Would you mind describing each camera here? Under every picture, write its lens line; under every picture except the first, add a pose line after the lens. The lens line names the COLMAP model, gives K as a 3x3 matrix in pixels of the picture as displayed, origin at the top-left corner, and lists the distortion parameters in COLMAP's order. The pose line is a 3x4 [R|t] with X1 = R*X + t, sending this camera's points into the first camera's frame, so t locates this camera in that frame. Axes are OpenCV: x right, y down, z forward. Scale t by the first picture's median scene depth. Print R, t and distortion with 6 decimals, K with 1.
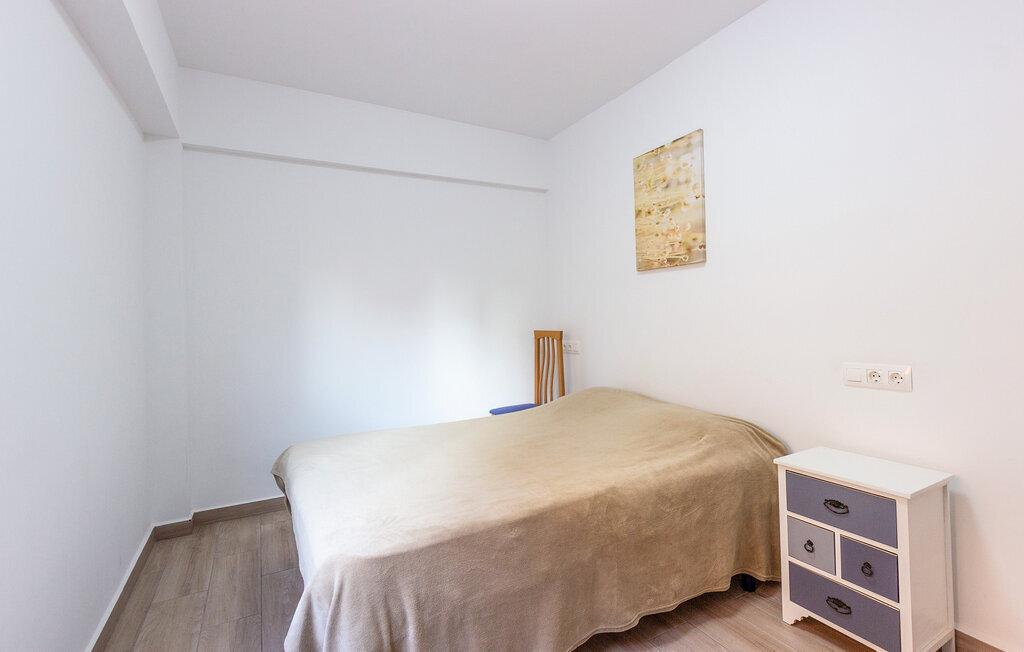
lens RADIAL K [[472.1, 0, 527.2], [0, 472.1, 311.8], [0, 0, 1]] dist [0.003408, 0.000024]
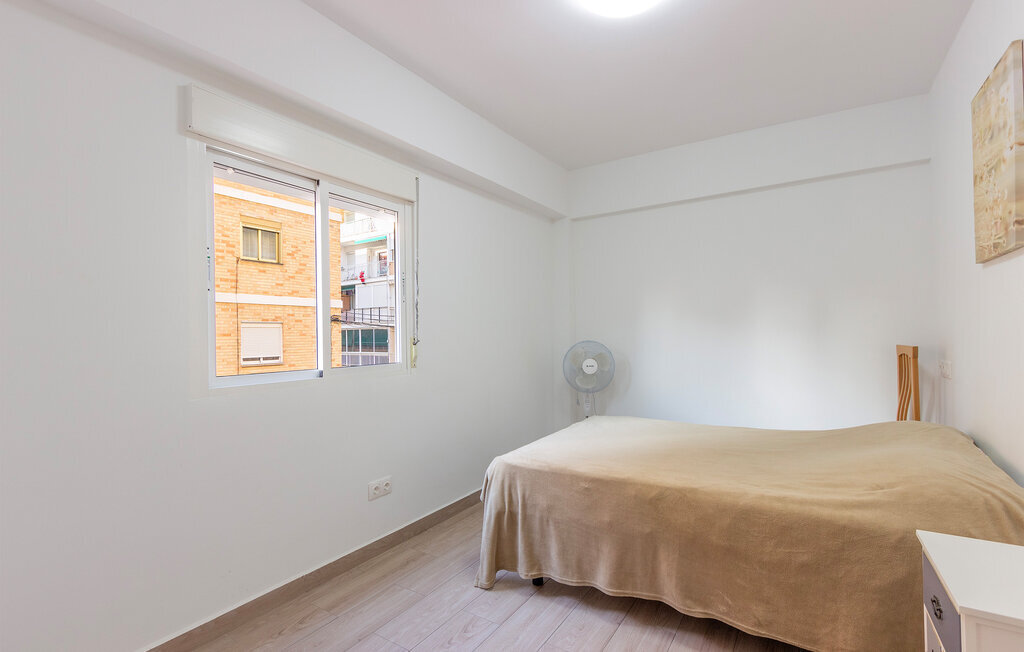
lens RADIAL K [[472.1, 0, 509.2], [0, 472.1, 327.1], [0, 0, 1]] dist [0.003408, 0.000024]
pose [[0.461947, 0.000933, -0.886907, 0.429915], [0.017248, 0.999801, 0.010035, -0.009319], [0.886740, -0.019933, 0.461839, 0.054541]]
